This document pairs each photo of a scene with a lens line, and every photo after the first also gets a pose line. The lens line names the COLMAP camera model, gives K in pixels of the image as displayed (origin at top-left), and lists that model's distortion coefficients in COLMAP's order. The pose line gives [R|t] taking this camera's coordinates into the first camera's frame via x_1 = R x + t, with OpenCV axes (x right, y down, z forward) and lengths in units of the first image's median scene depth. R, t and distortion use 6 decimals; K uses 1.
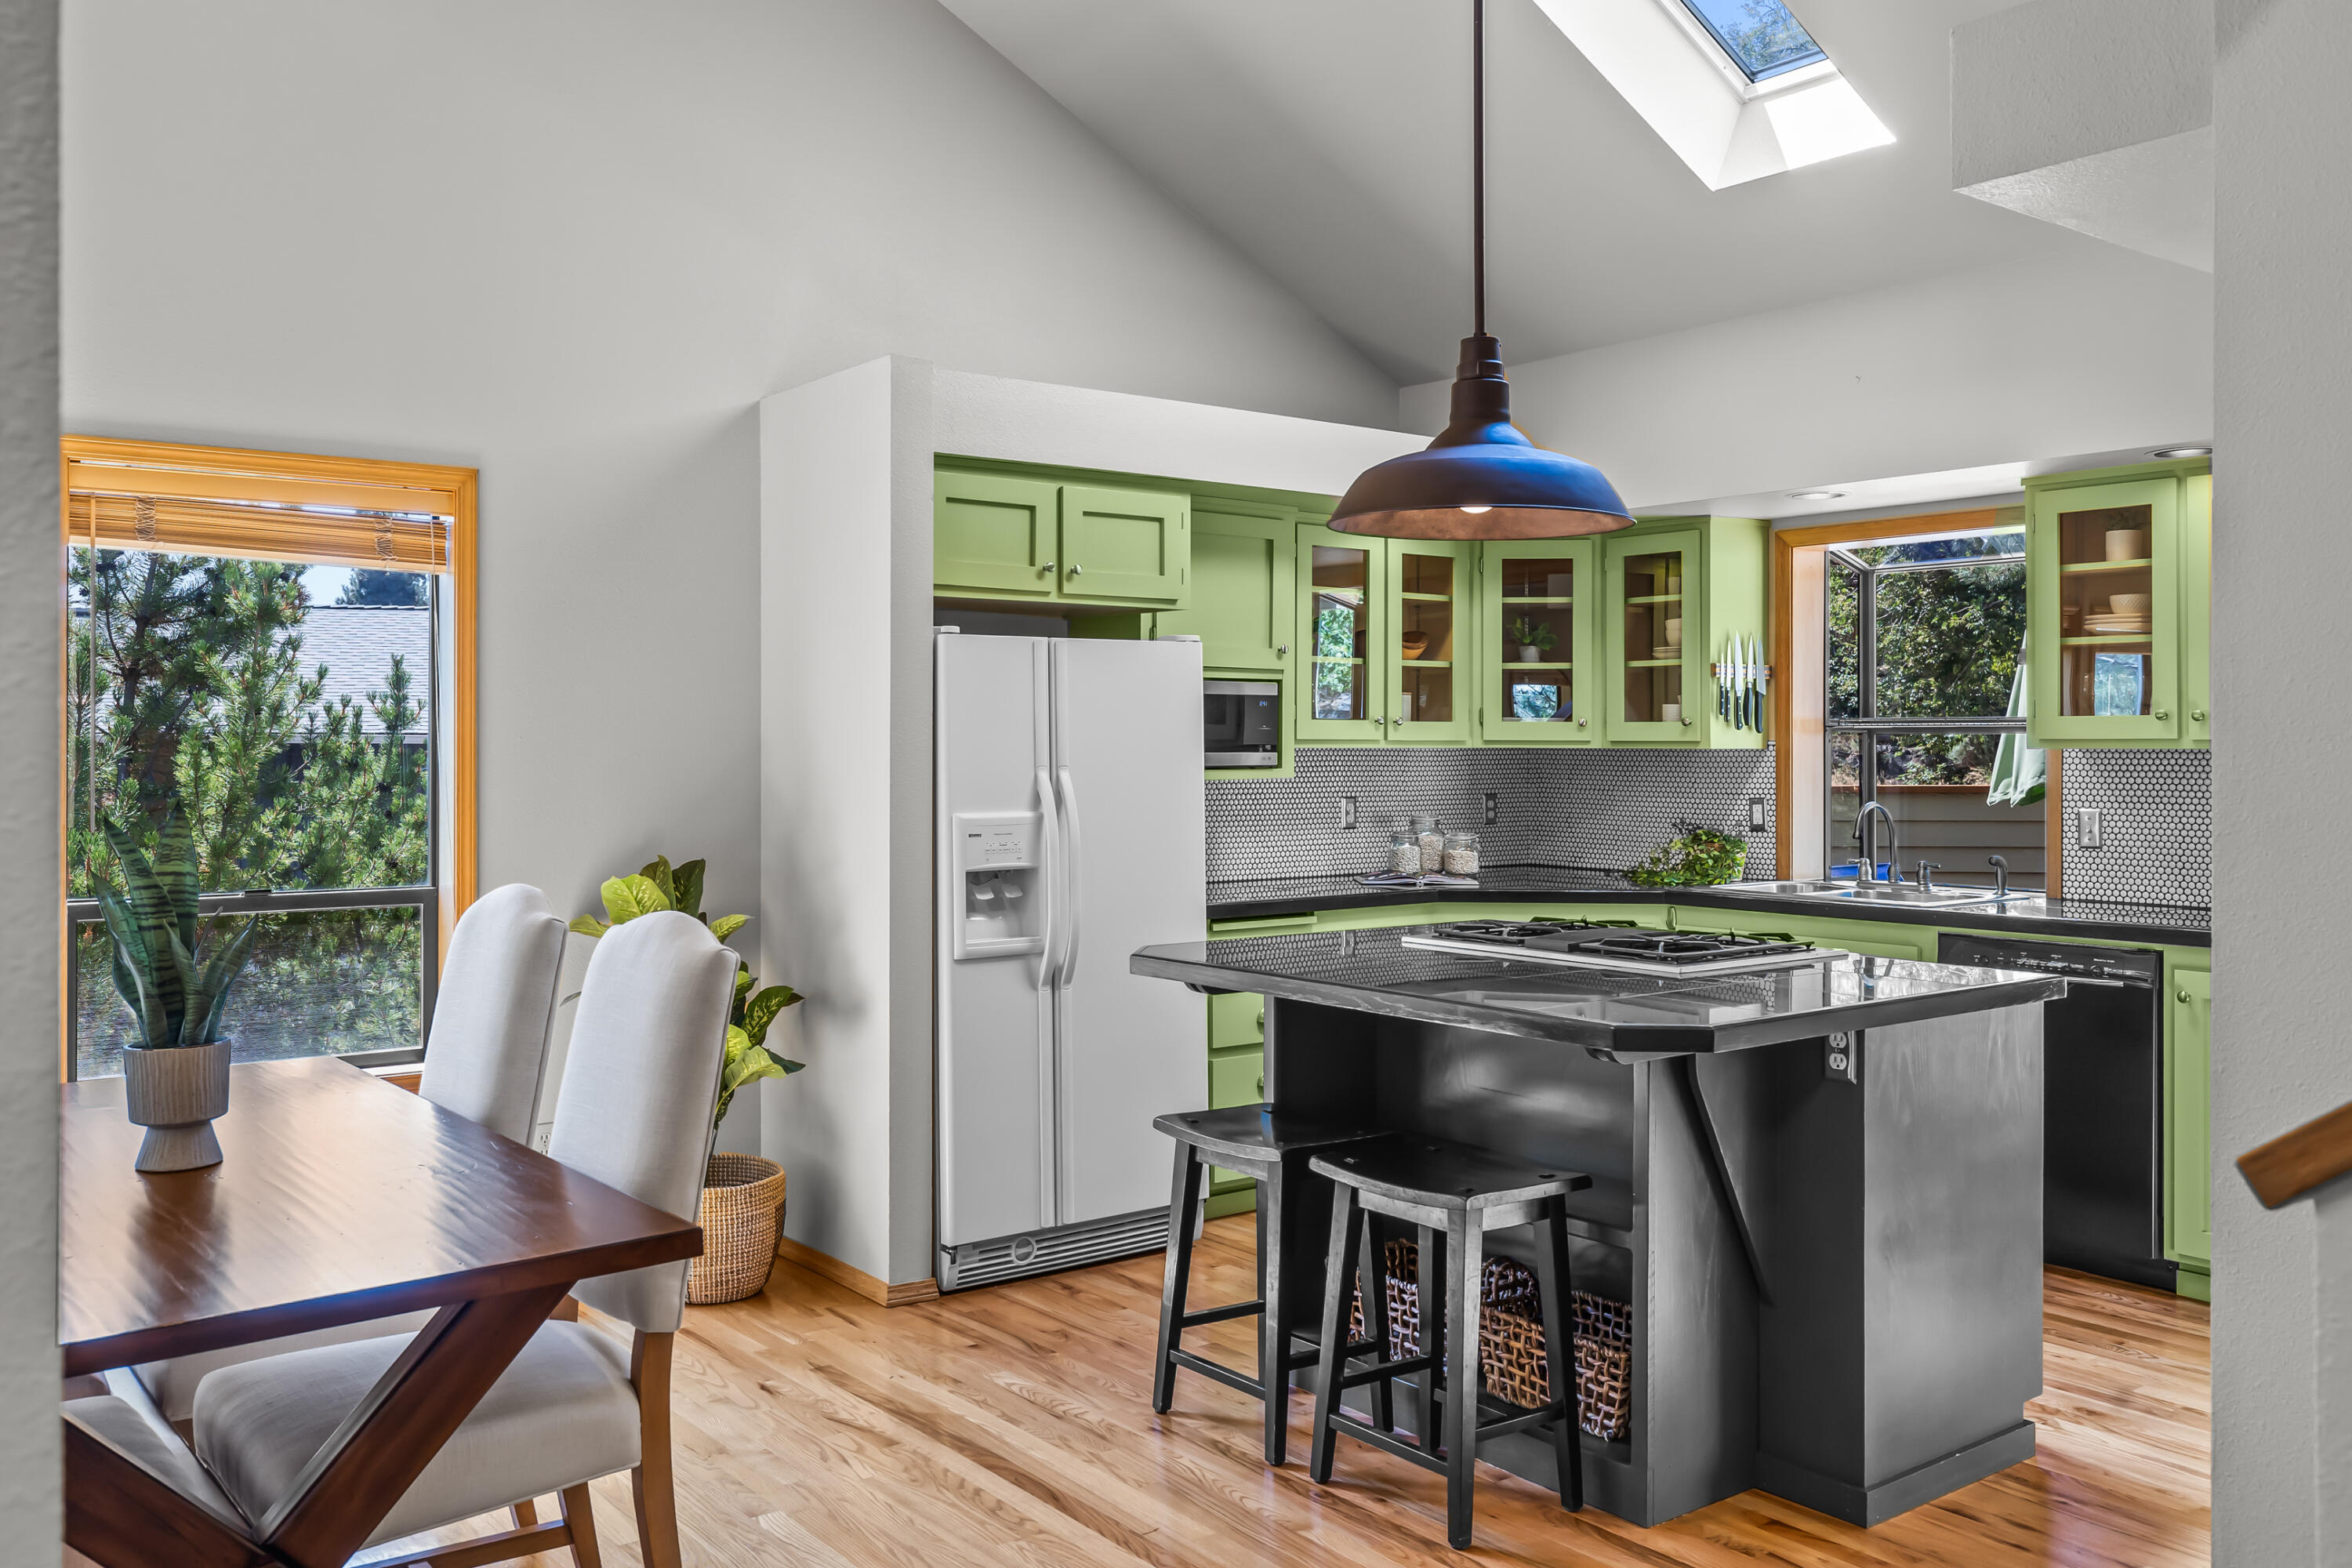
lens RADIAL K [[1912.1, 0, 1169.6], [0, 1912.1, 736.0], [0, 0, 1]] dist [-0.002852, -0.001004]
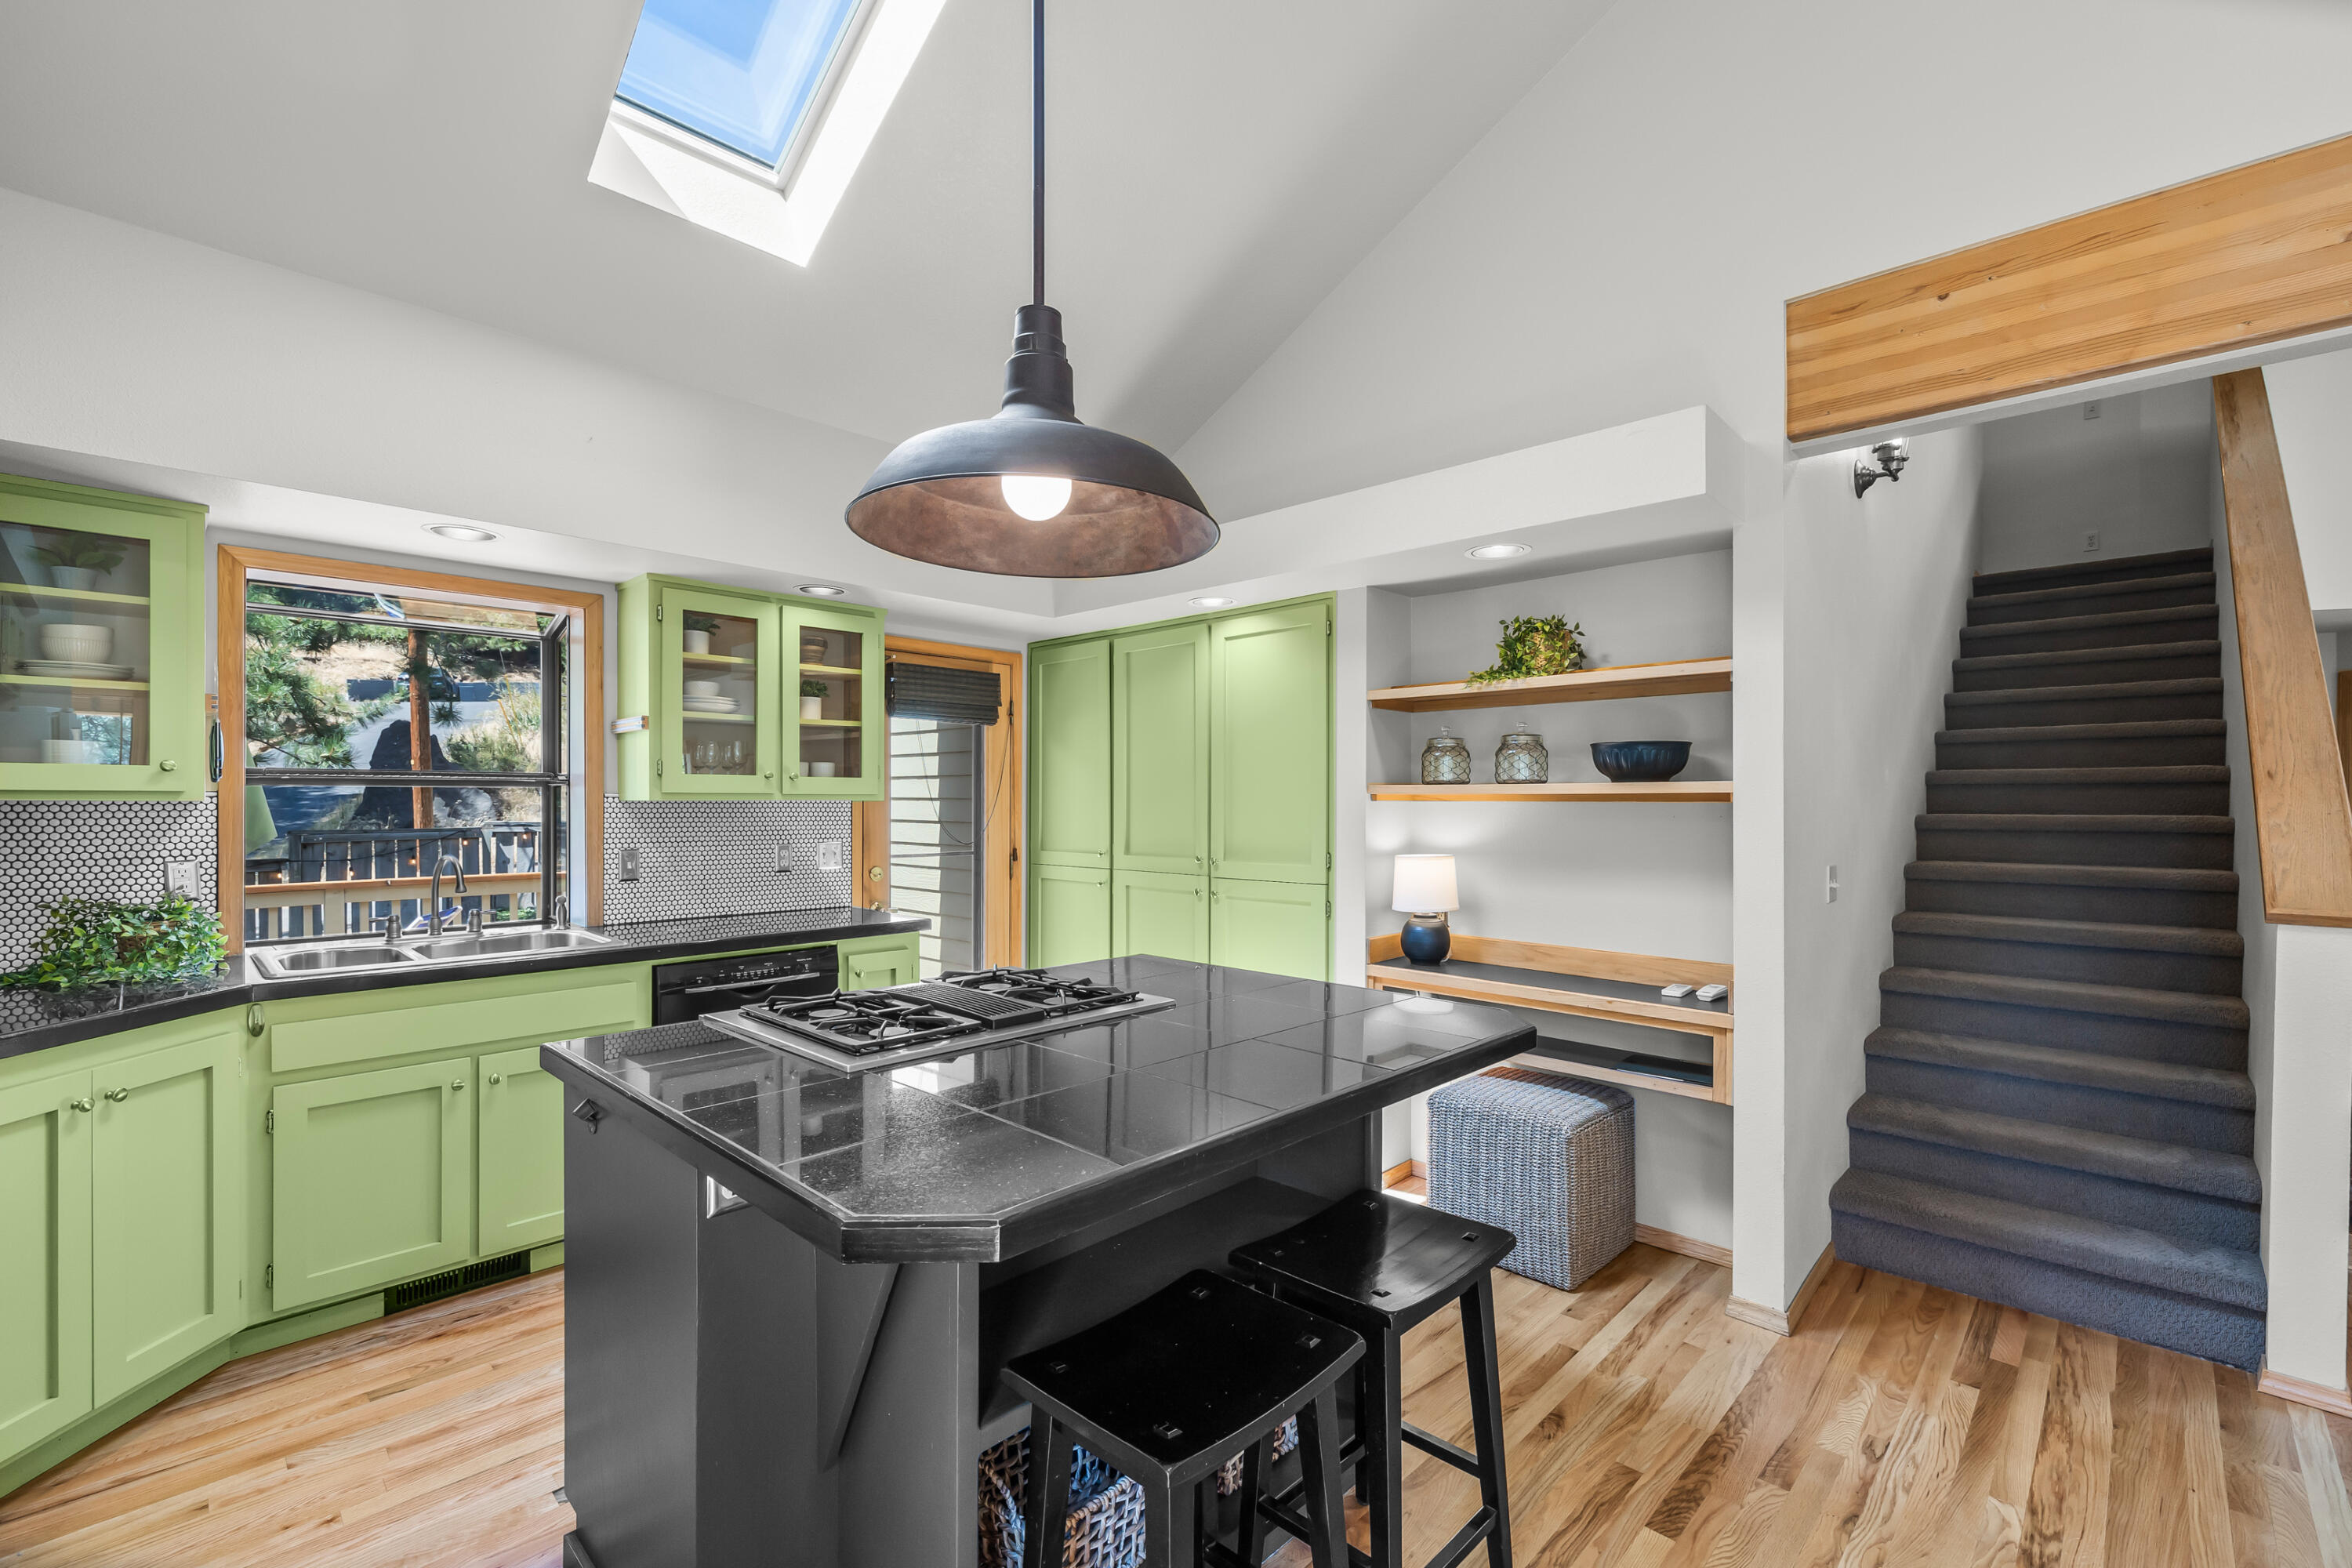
lens RADIAL K [[994.2, 0, 1168.6], [0, 994.2, 756.5], [0, 0, 1]] dist [0.001085, -0.000006]
pose [[-0.141962, 0.043131, 0.988932, -0.189718], [-0.007194, 0.998979, -0.044602, 0.005043], [-0.989846, -0.013446, -0.141507, 0.703542]]
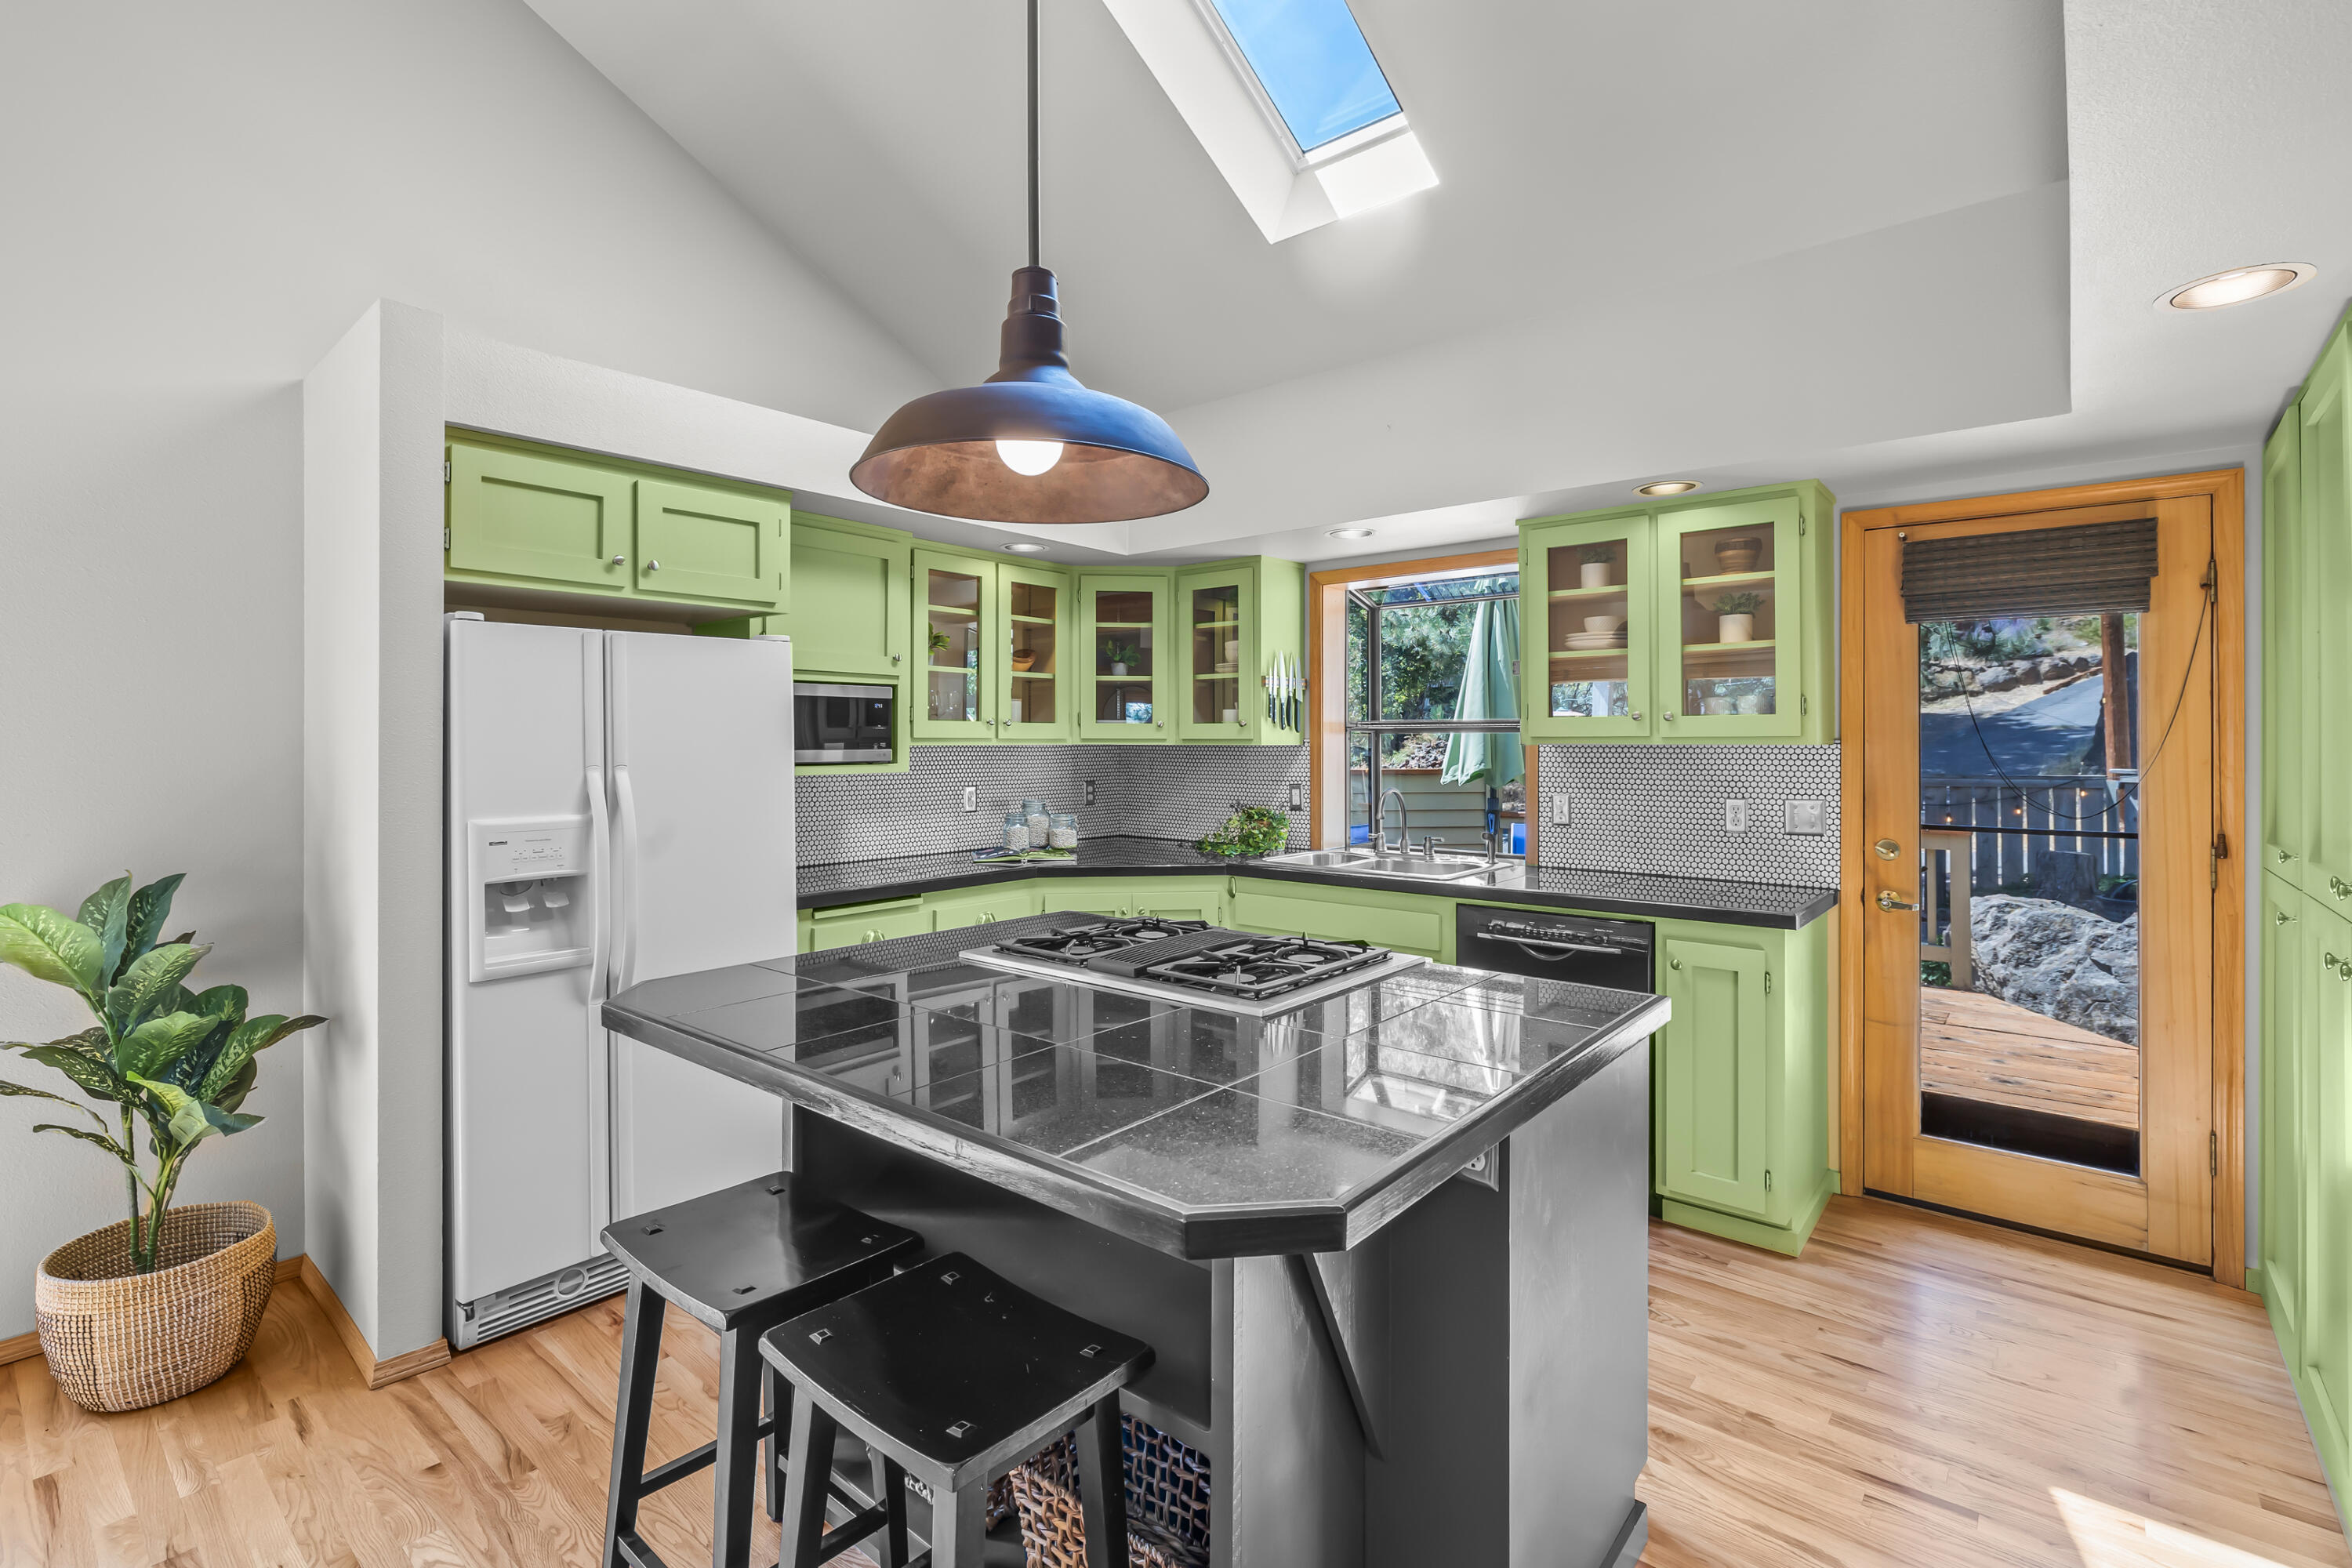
lens RADIAL K [[1077.3, 0, 1177.4], [0, 1077.3, 742.6], [0, 0, 1]] dist [-0.001071, 0.000754]
pose [[0.975657, -0.001853, 0.219296, 0.082820], [0.000748, 0.999987, 0.005121, 0.001556], [-0.219303, -0.004833, 0.975645, 0.355434]]
